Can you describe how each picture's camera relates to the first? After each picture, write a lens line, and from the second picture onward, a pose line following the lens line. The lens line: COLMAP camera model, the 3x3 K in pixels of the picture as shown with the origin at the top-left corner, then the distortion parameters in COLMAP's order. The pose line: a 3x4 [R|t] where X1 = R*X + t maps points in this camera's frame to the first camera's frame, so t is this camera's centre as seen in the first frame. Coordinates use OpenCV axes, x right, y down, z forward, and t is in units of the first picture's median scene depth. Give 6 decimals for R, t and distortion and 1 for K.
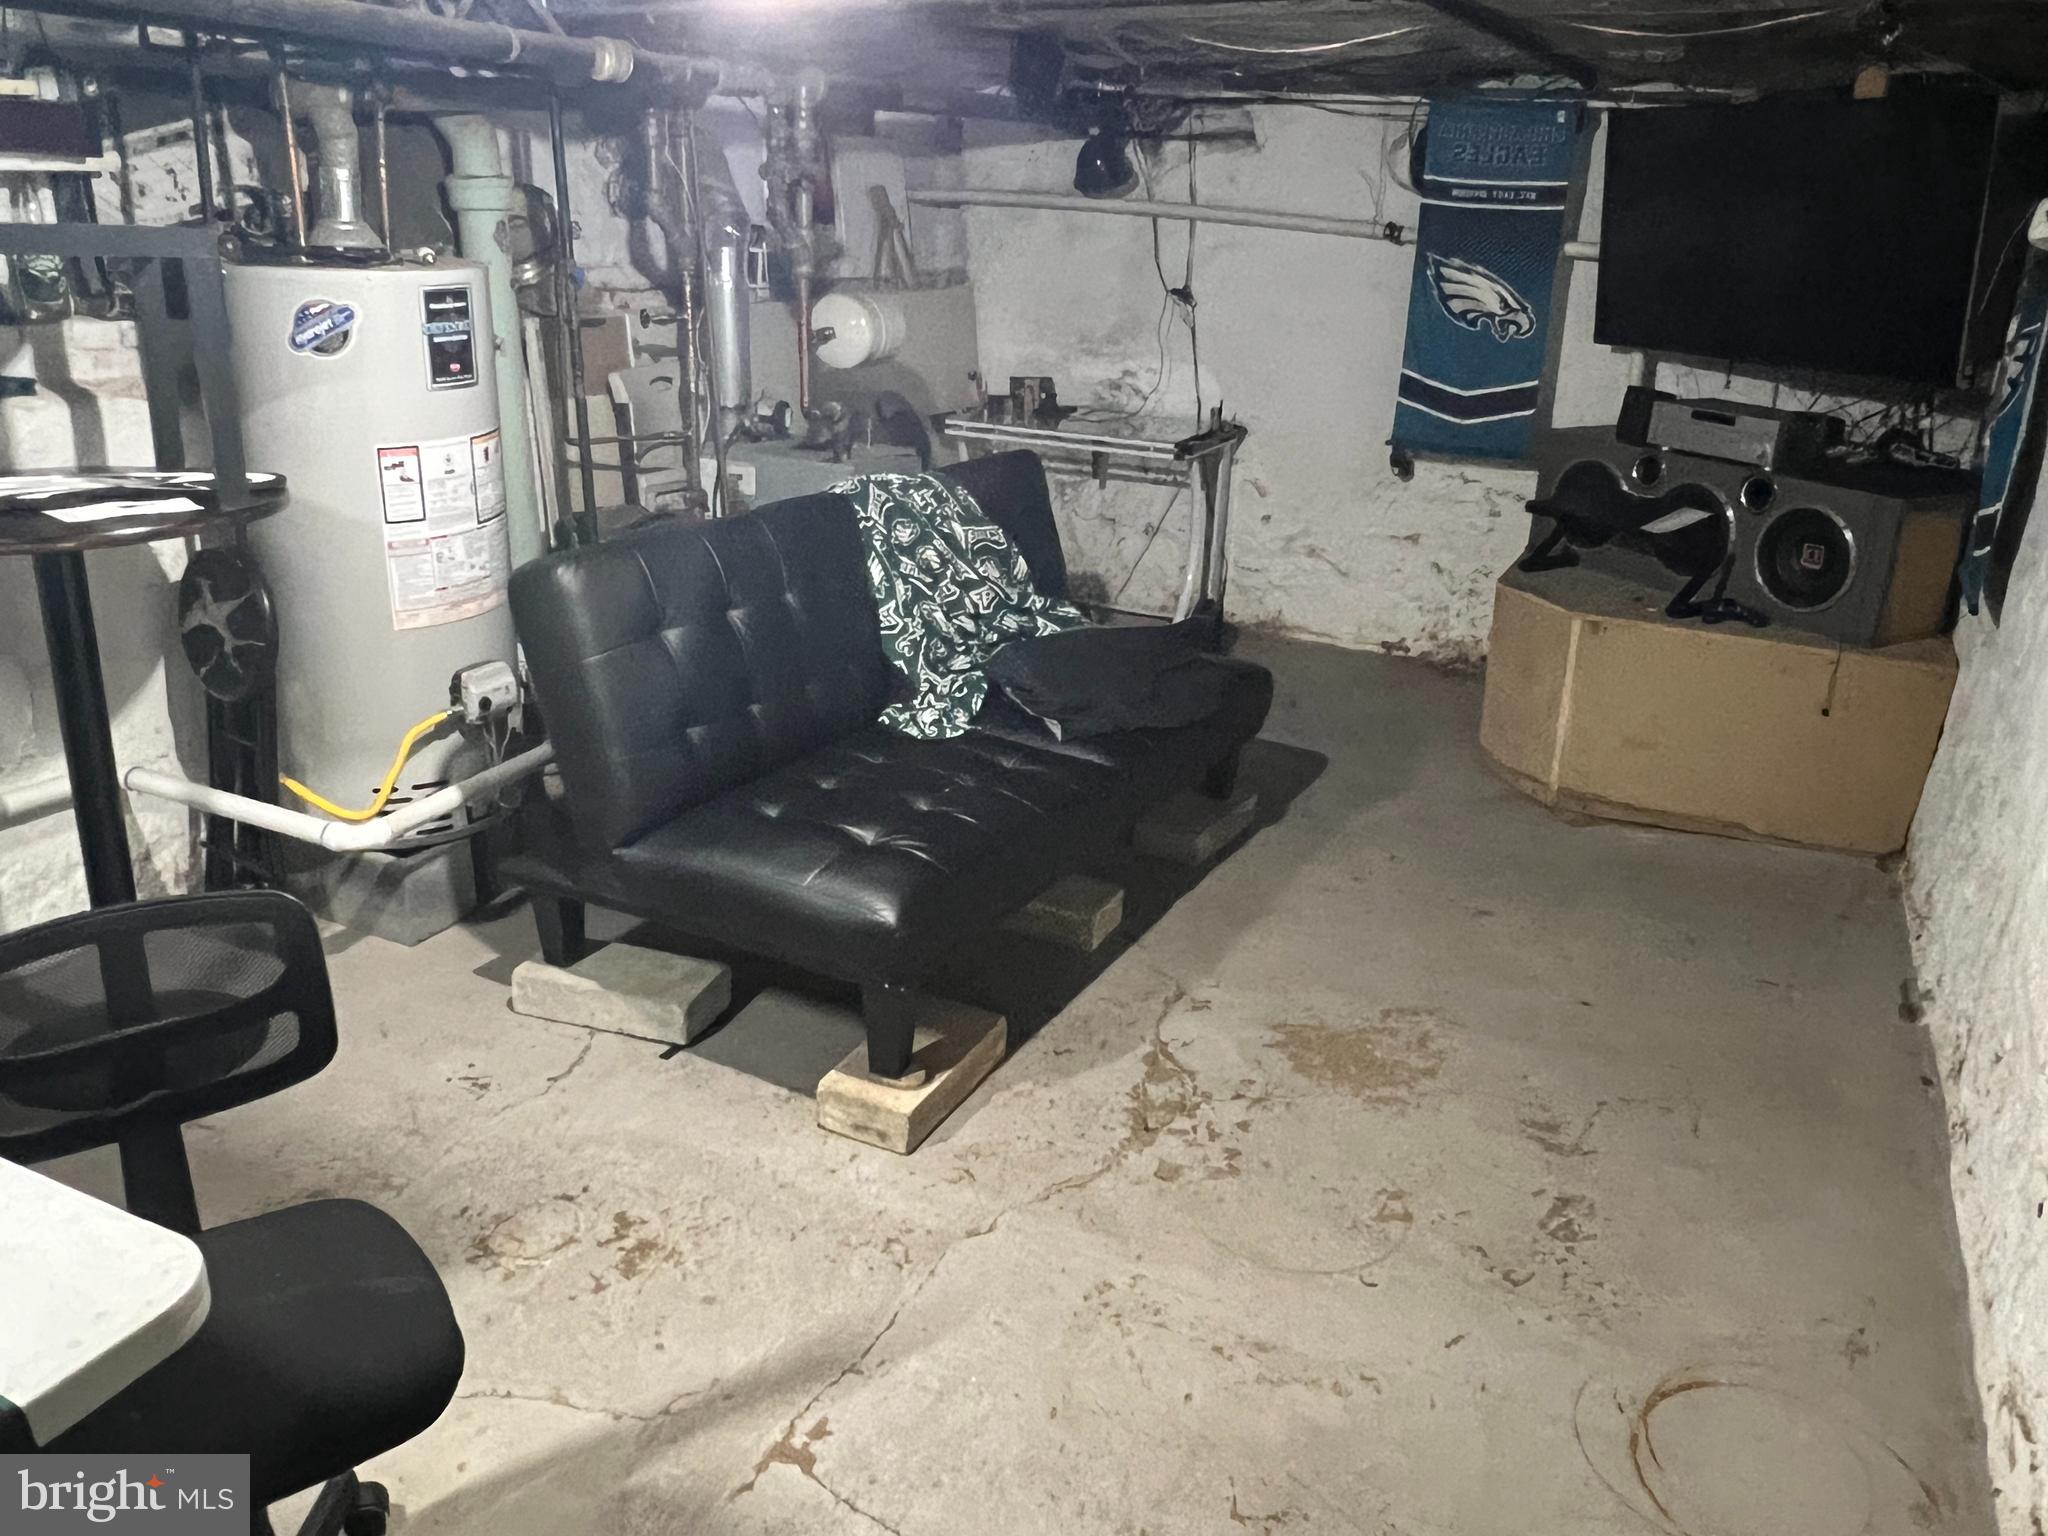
lens RADIAL K [[1536.1, 0, 1029.1], [0, 1536.1, 719.4], [0, 0, 1]] dist [0.003056, 0.001427]
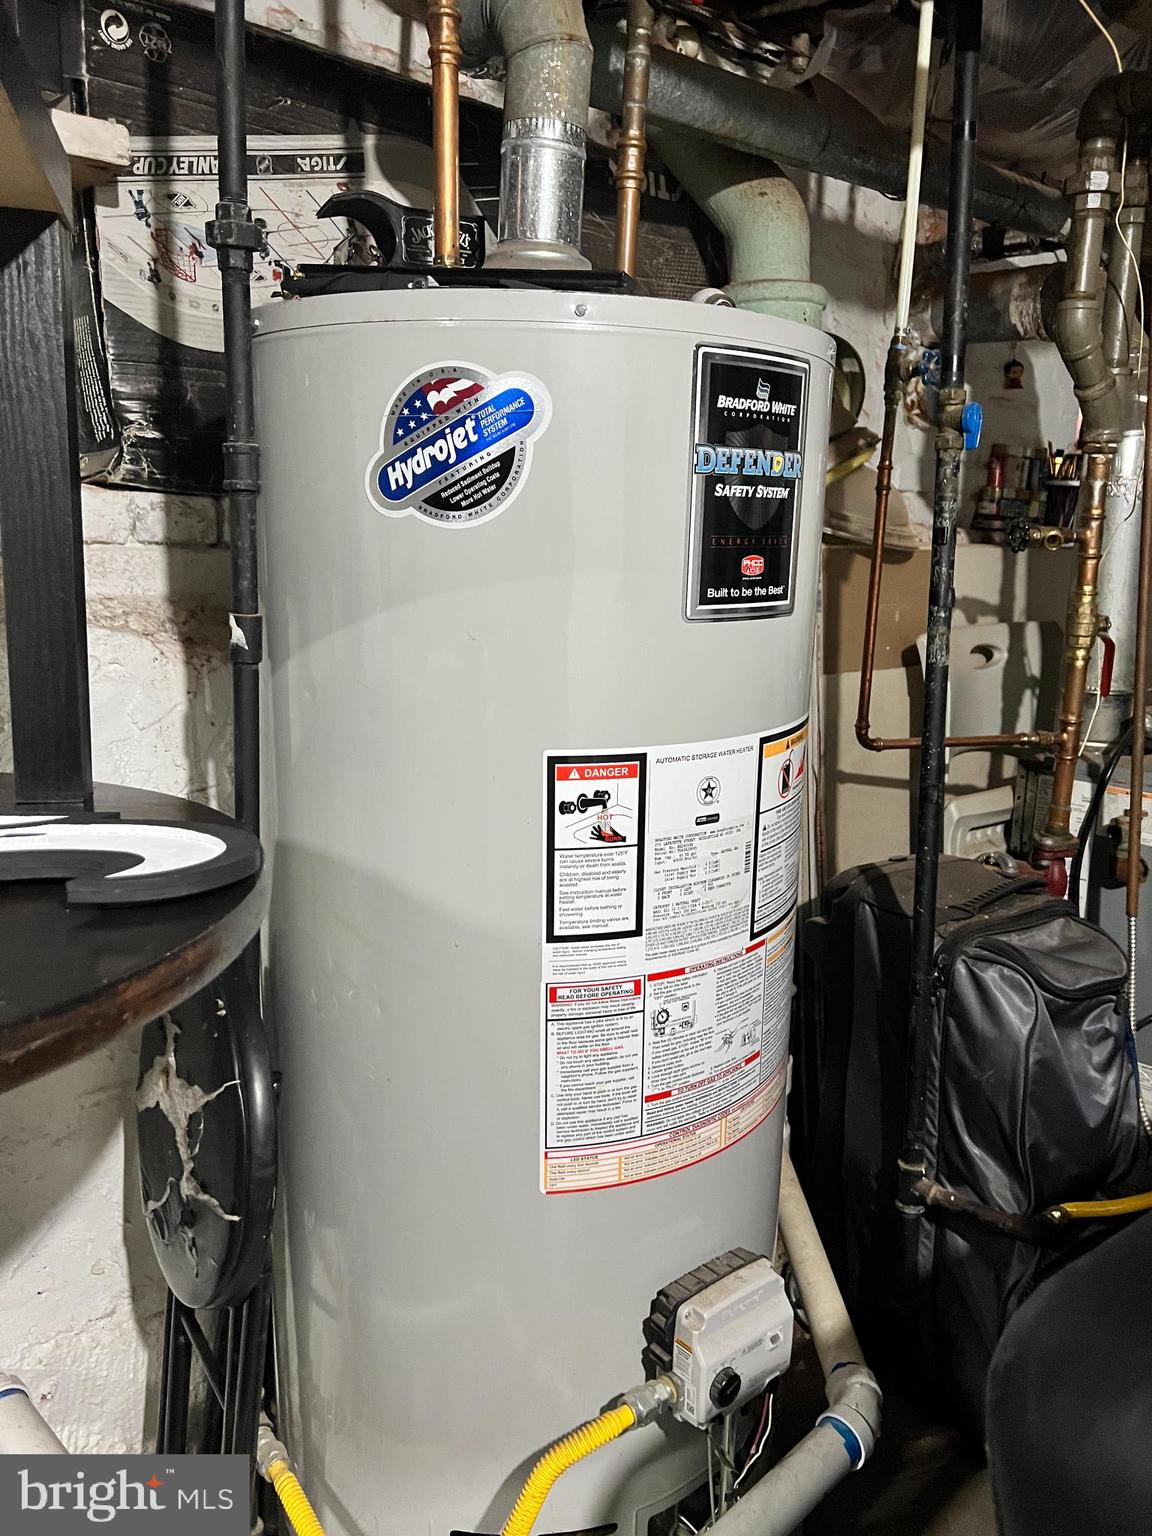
lens RADIAL K [[1157.4, 0, 570.4], [0, 1157.4, 770.9], [0, 0, 1]] dist [0.047542, -0.050705]
pose [[0.924666, 0.059399, -0.376118, -0.296631], [-0.112296, 0.986366, -0.120300, -0.133192], [0.363844, 0.153473, 0.918729, 0.704162]]
